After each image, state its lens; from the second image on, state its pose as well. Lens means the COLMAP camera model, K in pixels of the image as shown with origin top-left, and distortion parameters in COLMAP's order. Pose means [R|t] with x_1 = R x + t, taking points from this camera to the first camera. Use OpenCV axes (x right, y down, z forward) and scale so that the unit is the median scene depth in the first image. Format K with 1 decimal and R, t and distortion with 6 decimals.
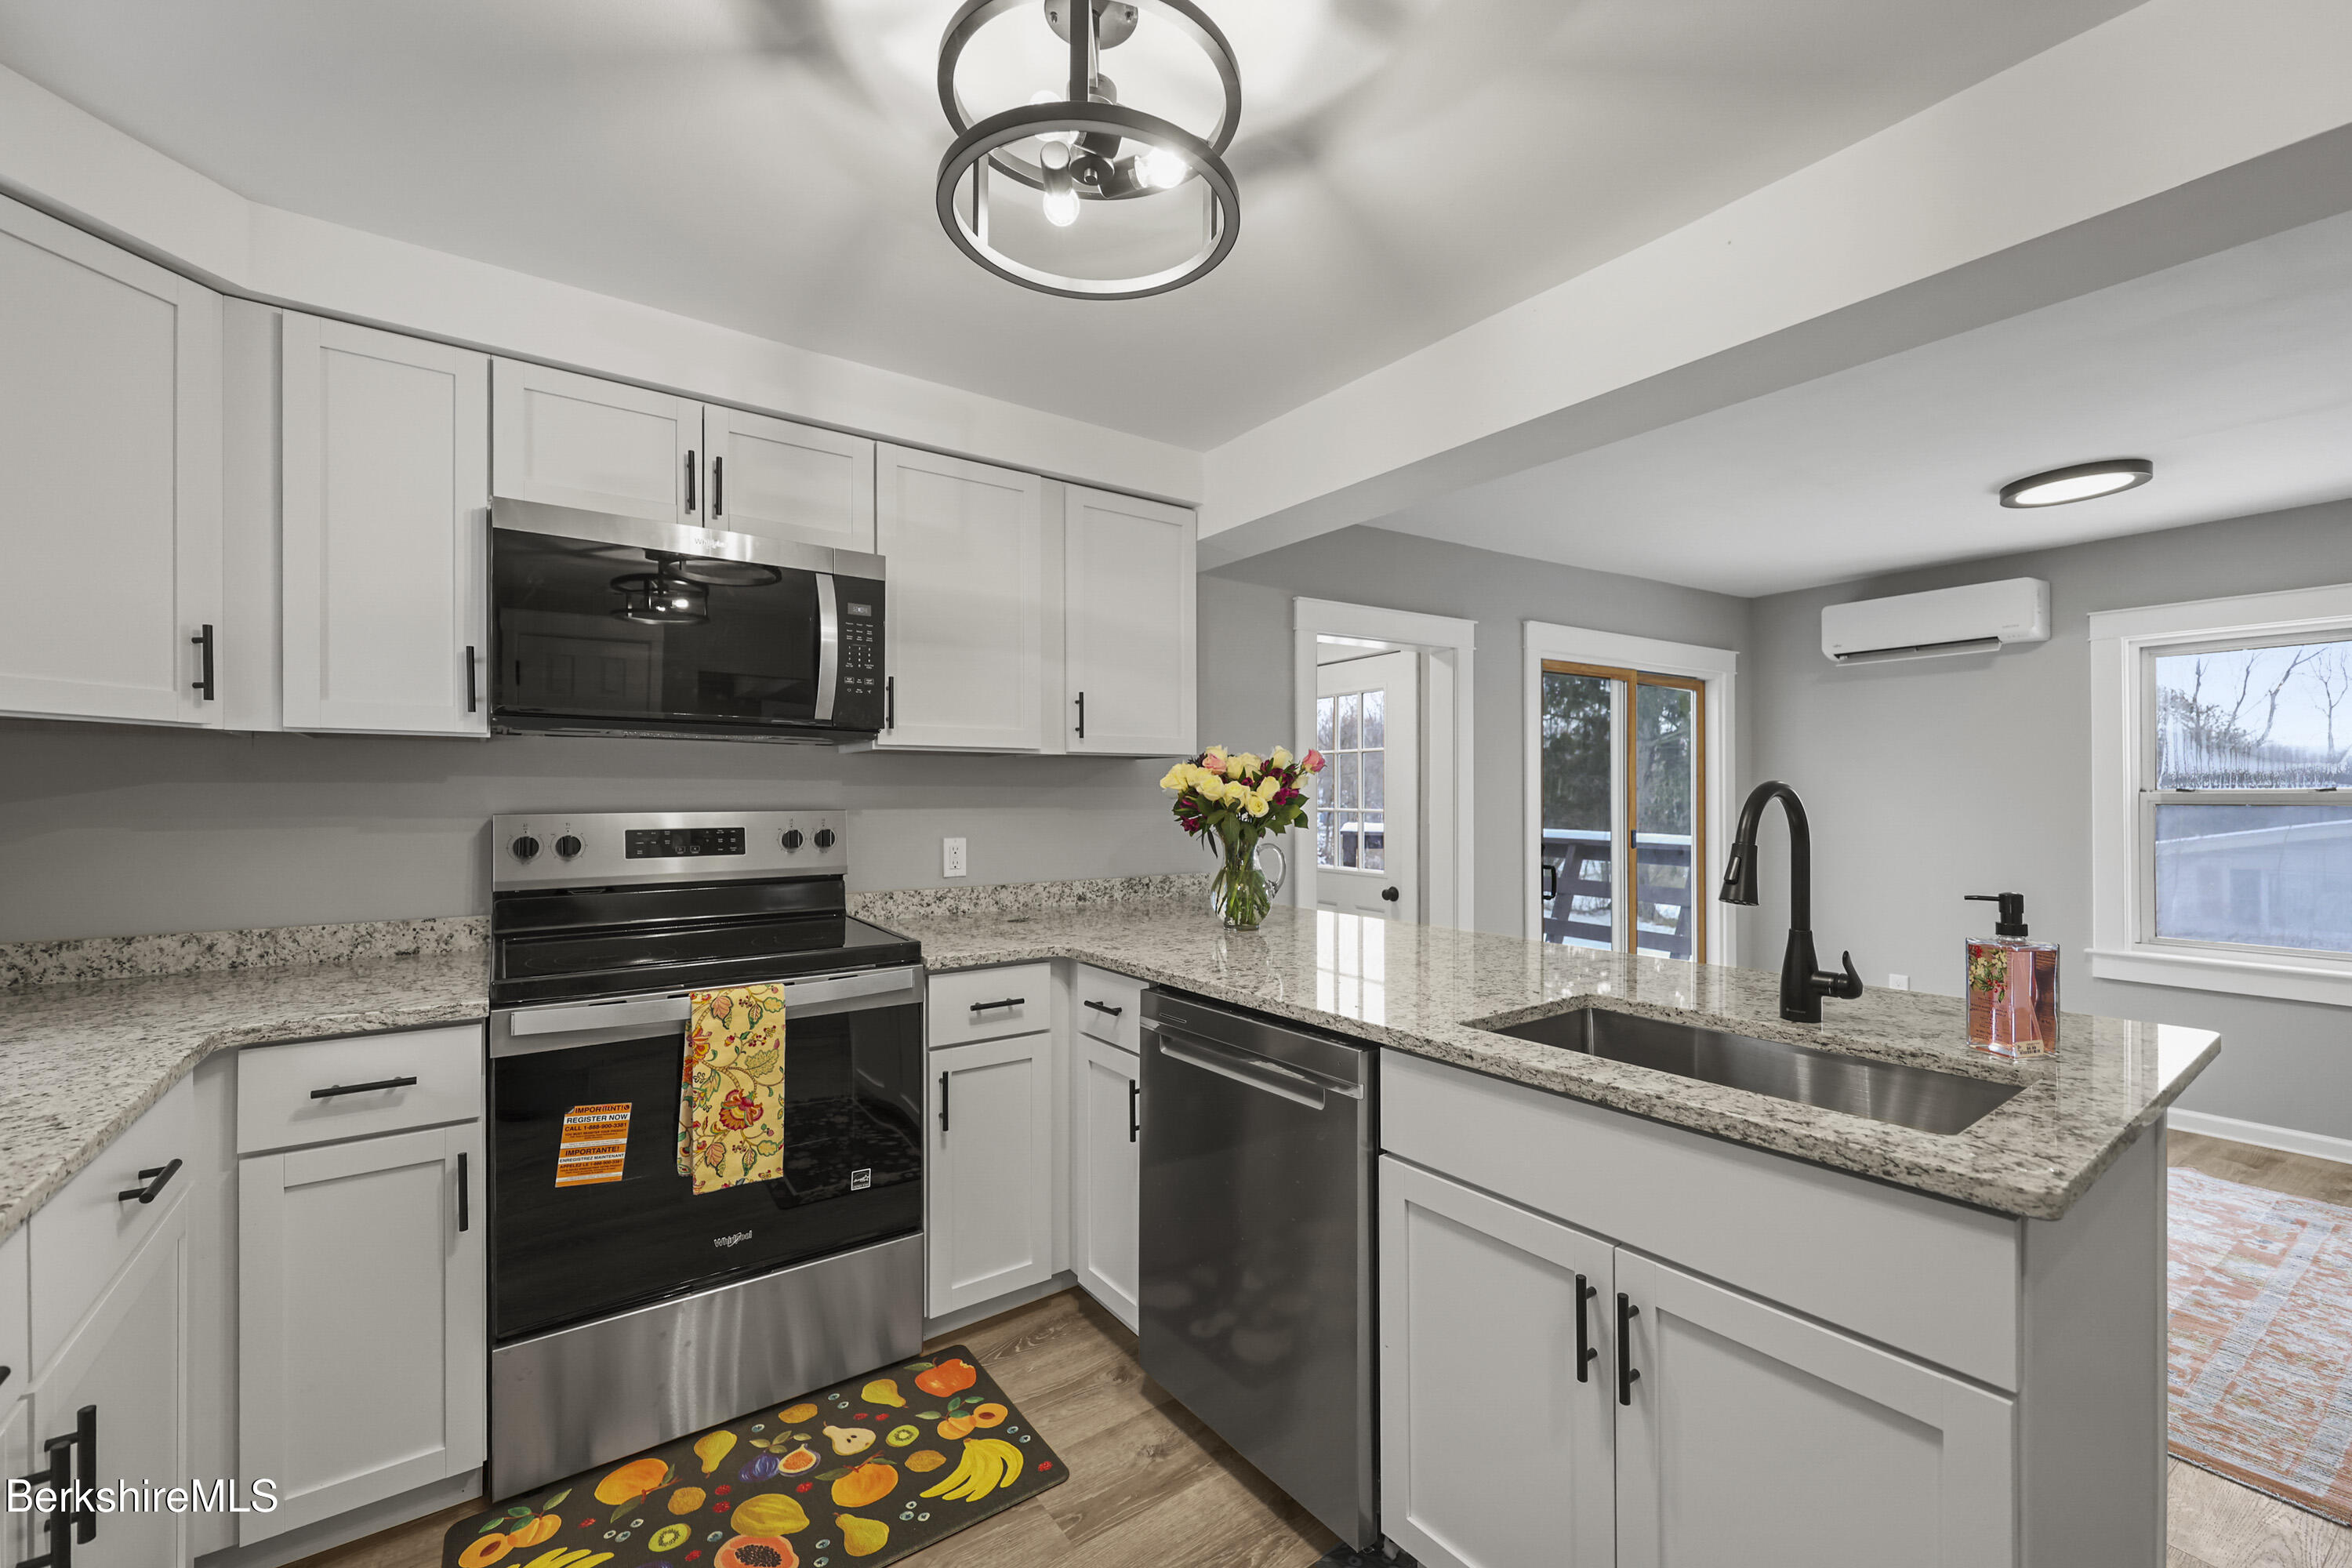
lens RADIAL K [[951.8, 0, 1173.2], [0, 951.8, 794.7], [0, 0, 1]] dist [0.000823, 0.000122]
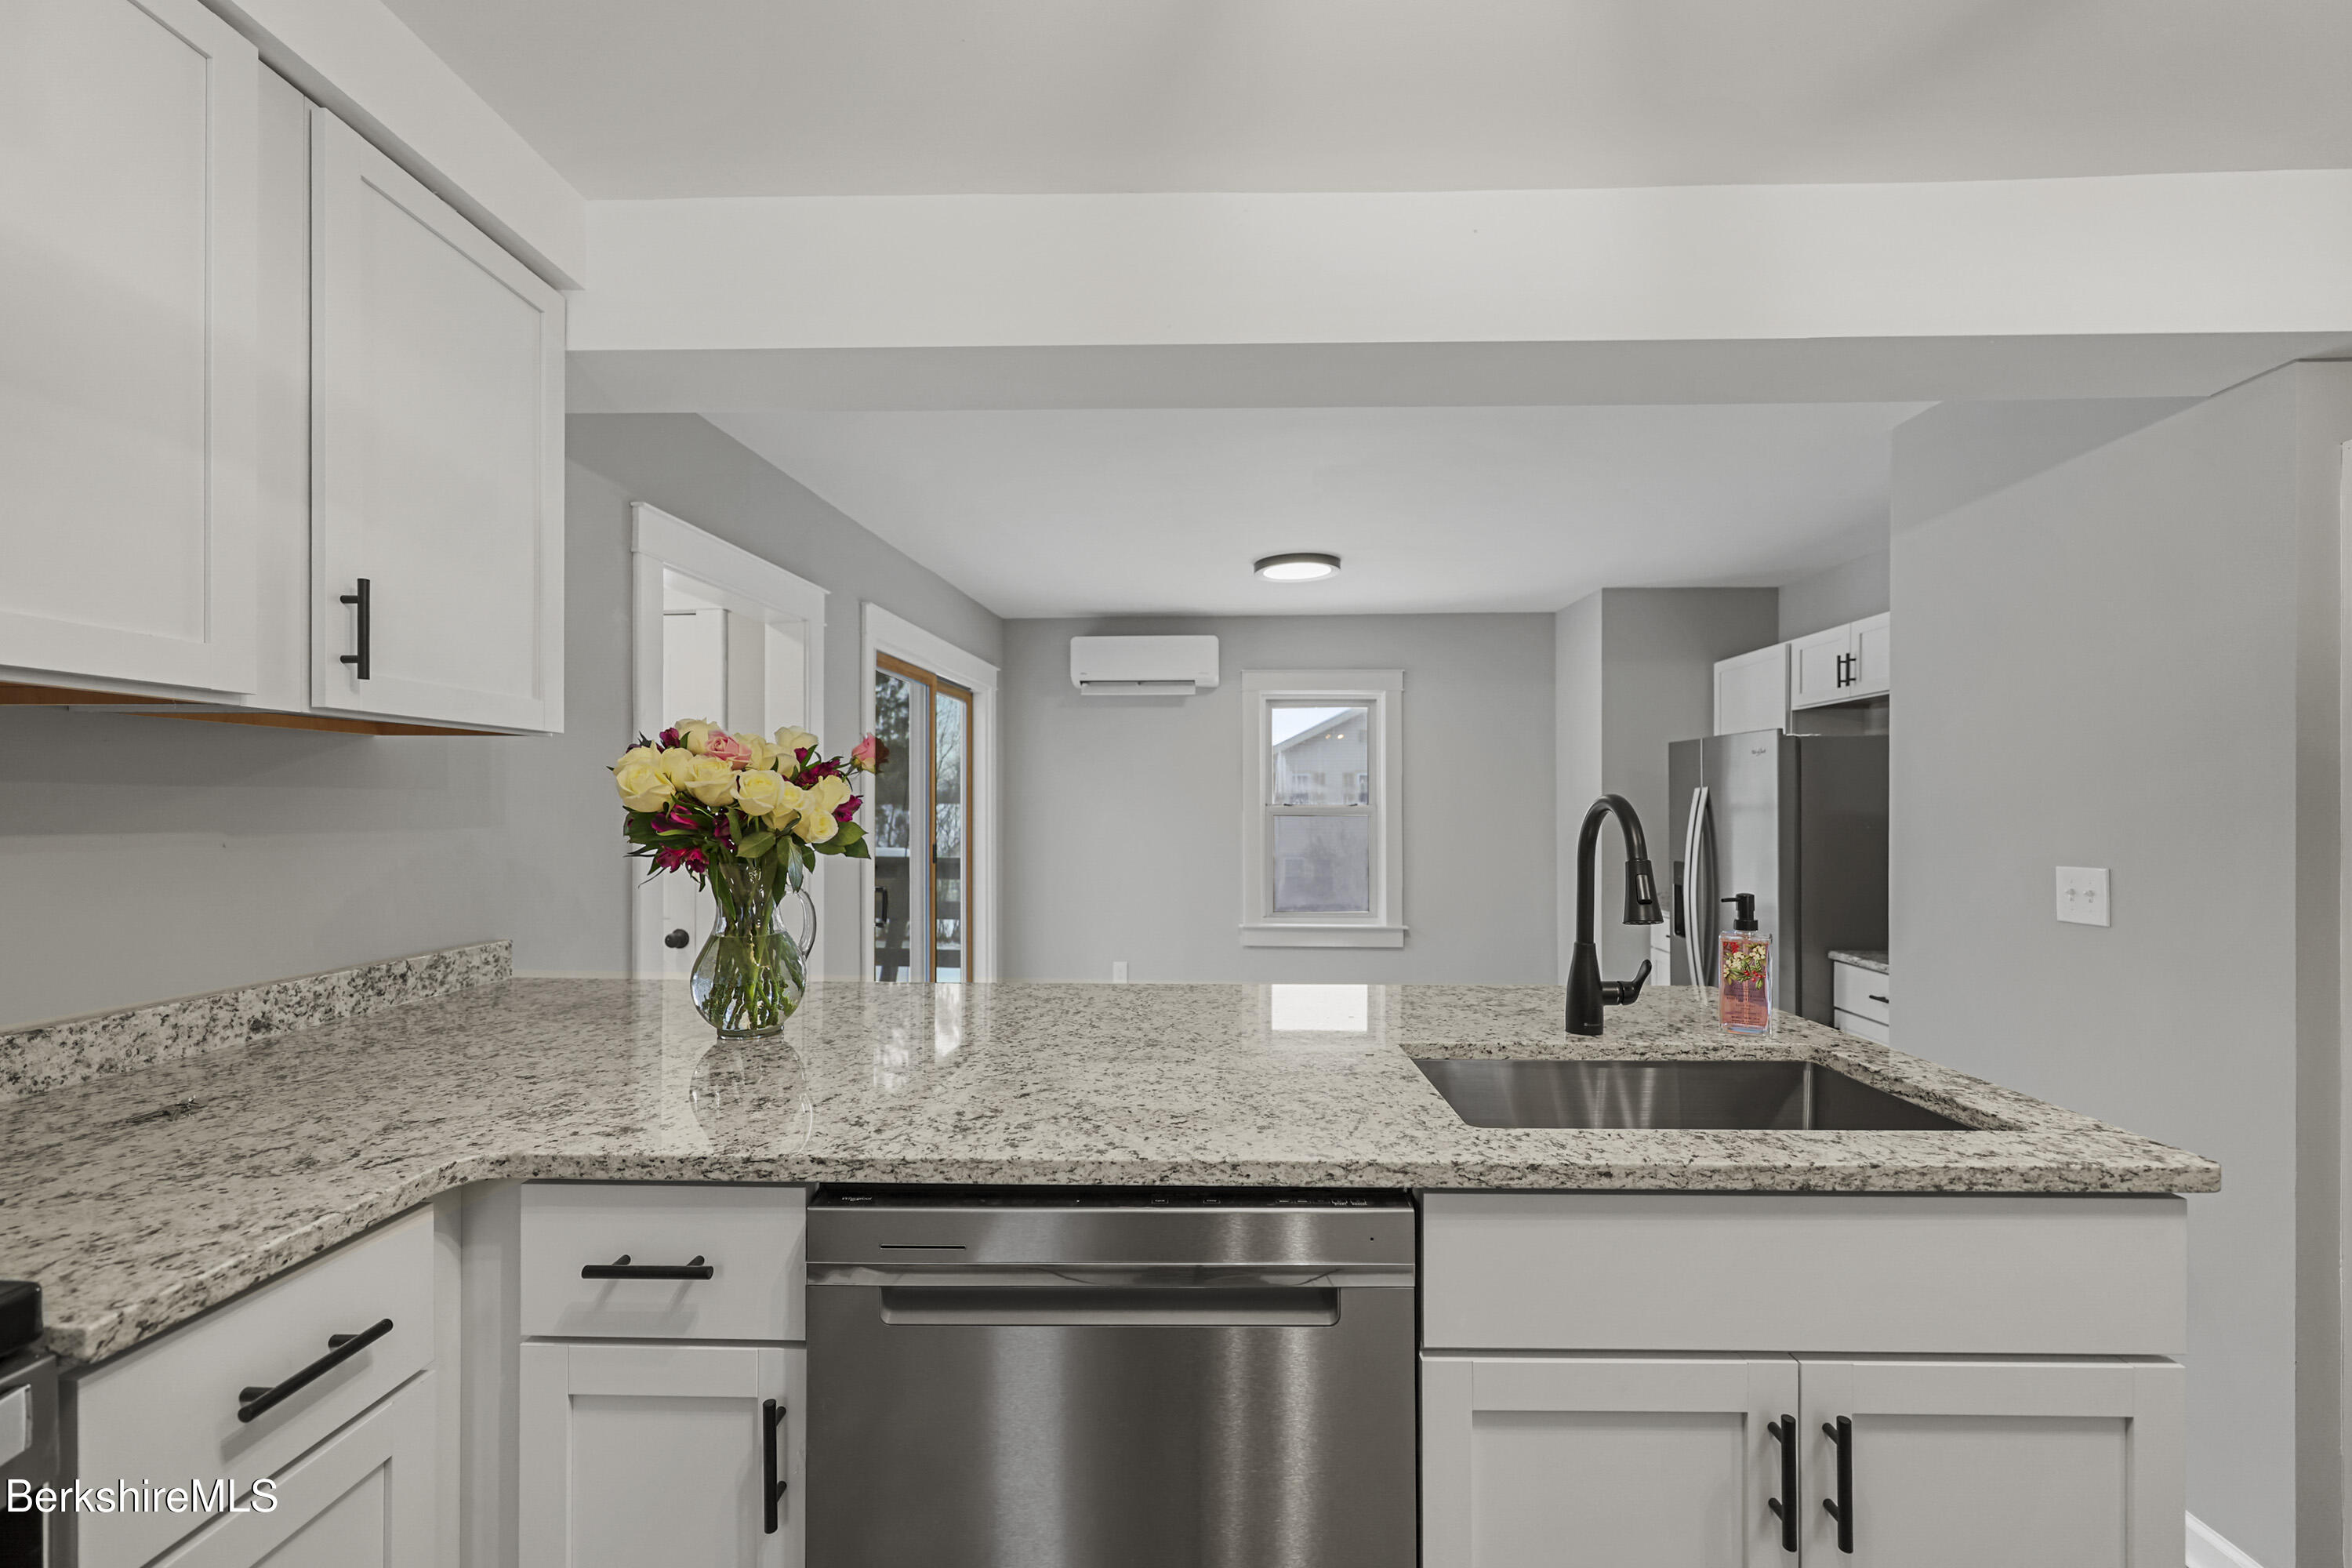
lens RADIAL K [[961.7, 0, 1186.2], [0, 961.7, 811.0], [0, 0, 1]] dist [-0.000473, 0.000267]
pose [[0.603396, -0.000372, 0.797441, -0.209274], [-0.004075, 0.999985, 0.003550, 0.000320], [-0.797431, -0.005392, 0.603386, 0.375349]]
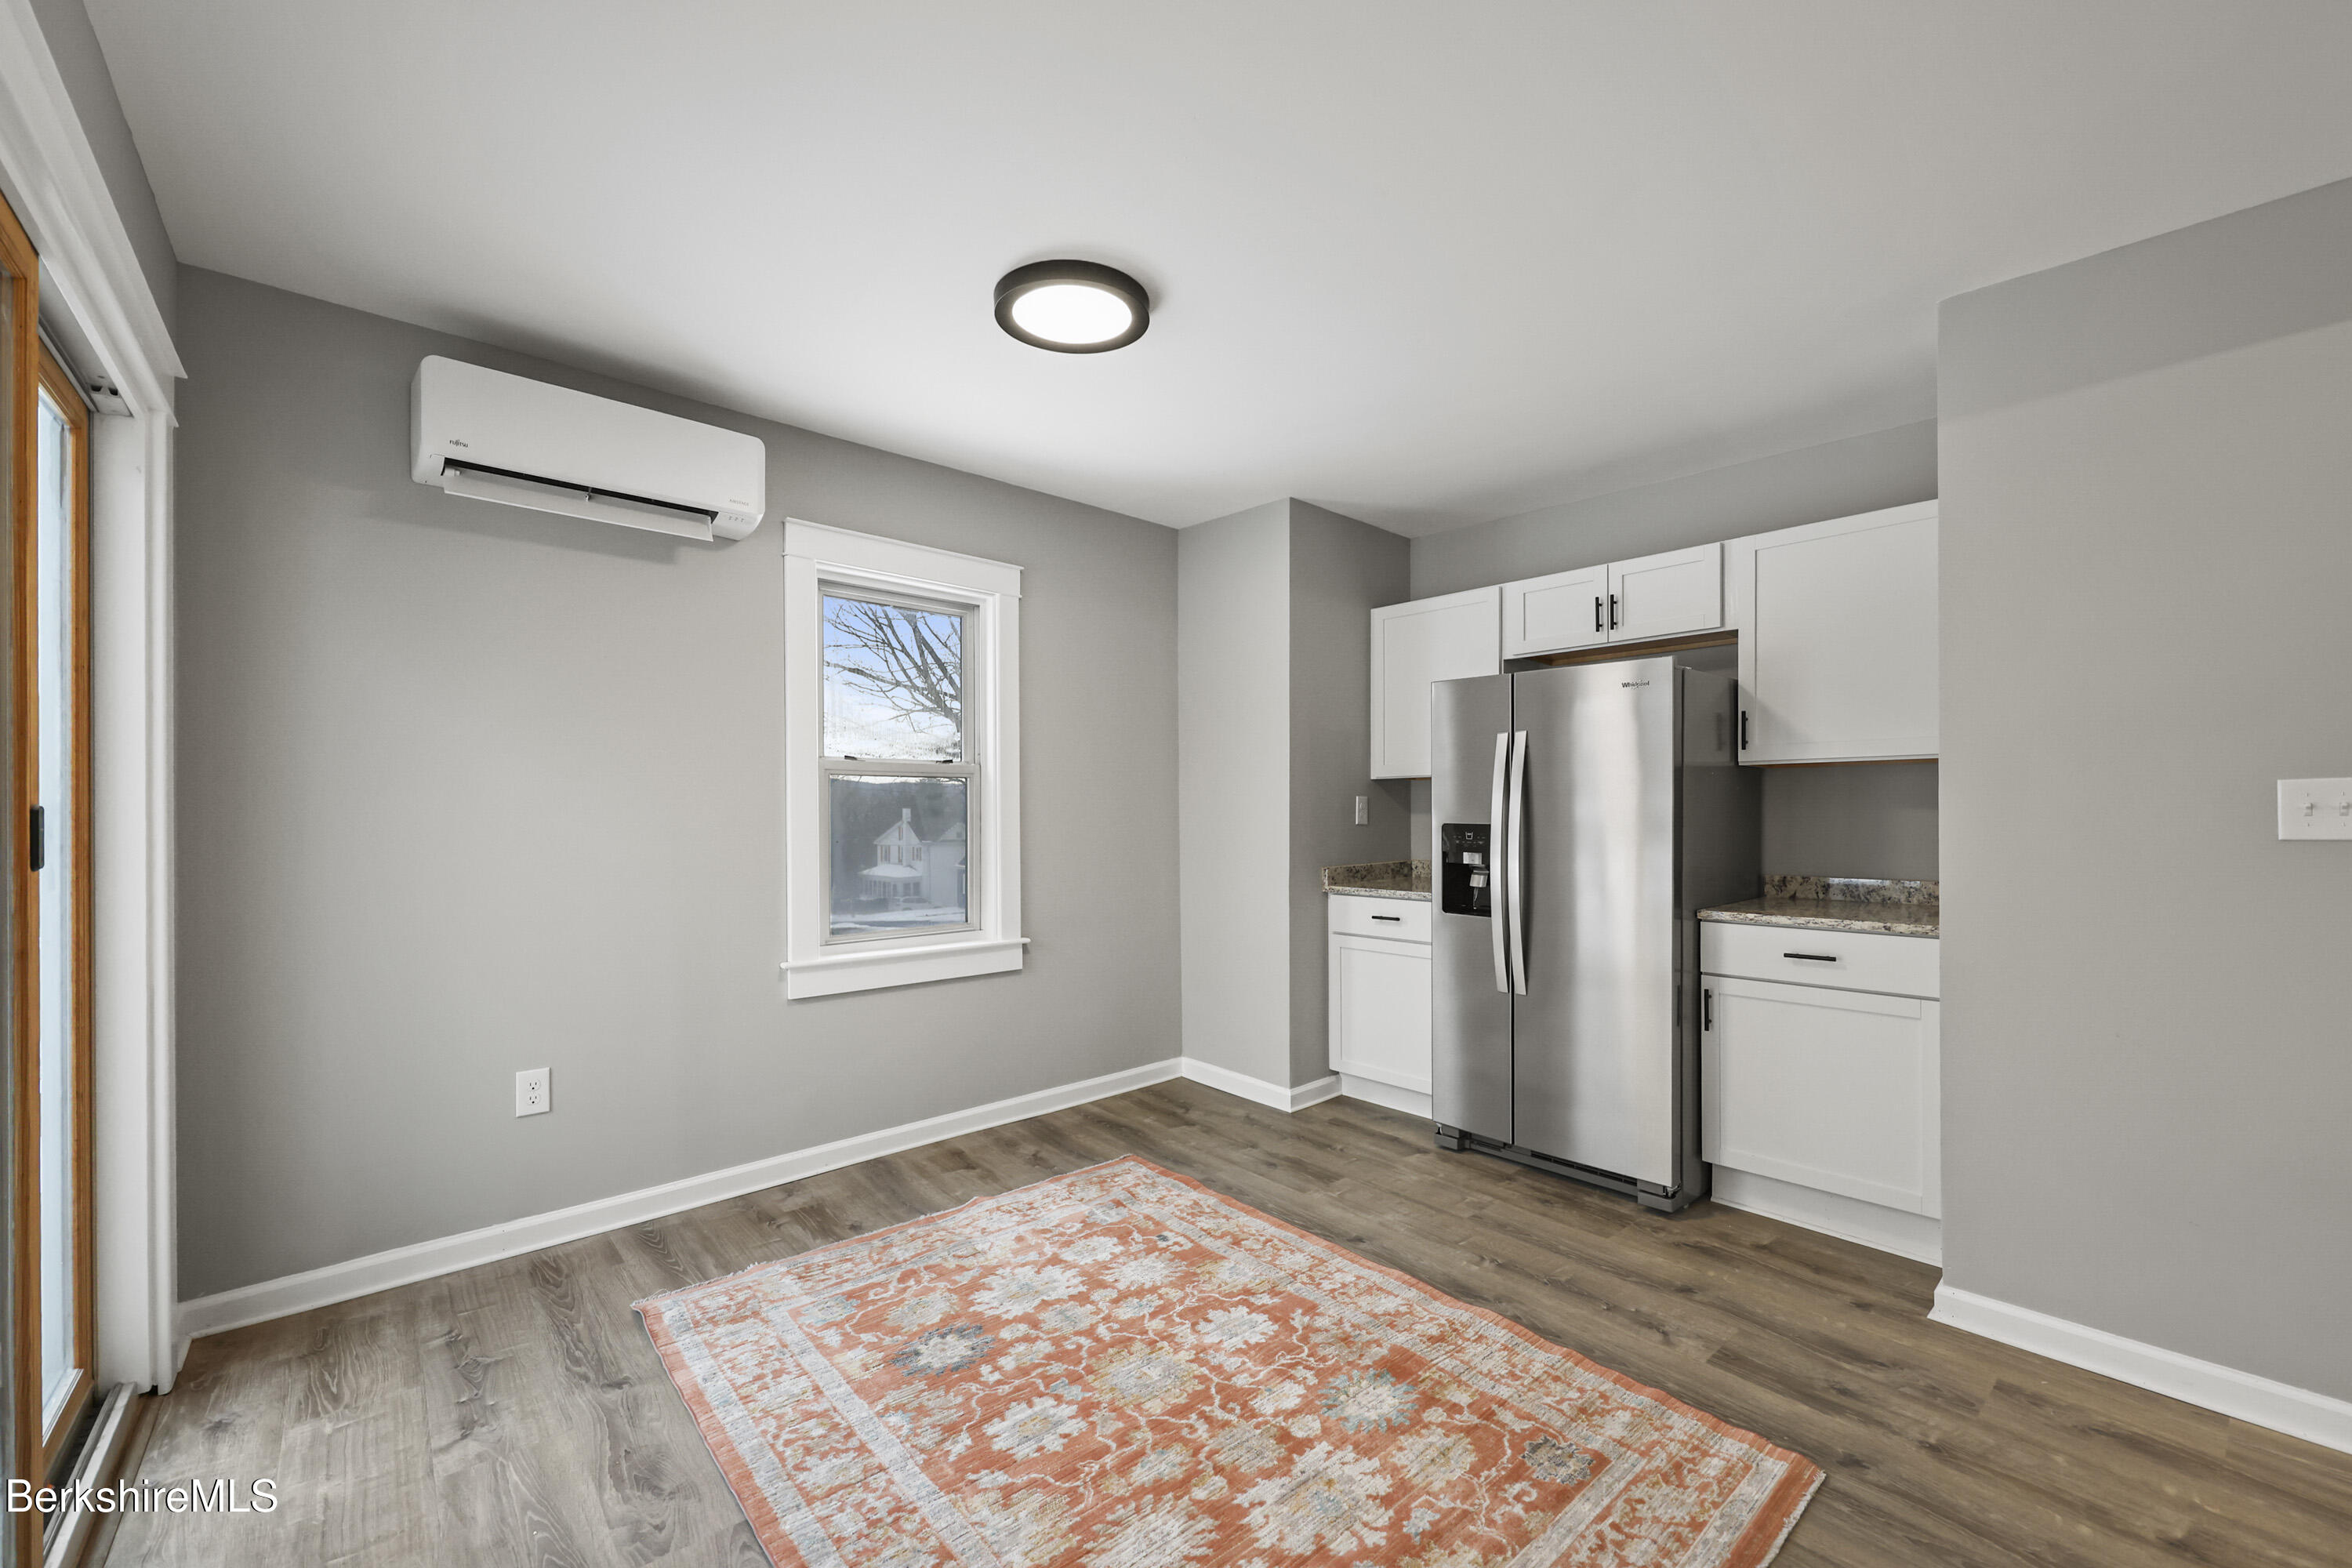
lens RADIAL K [[961.7, 0, 1186.2], [0, 961.7, 811.0], [0, 0, 1]] dist [-0.000473, 0.000267]
pose [[-0.147673, 0.005785, 0.989019, 0.237475], [0.001872, 0.999983, -0.005569, 0.067467], [-0.989034, 0.001029, -0.147681, 1.157641]]
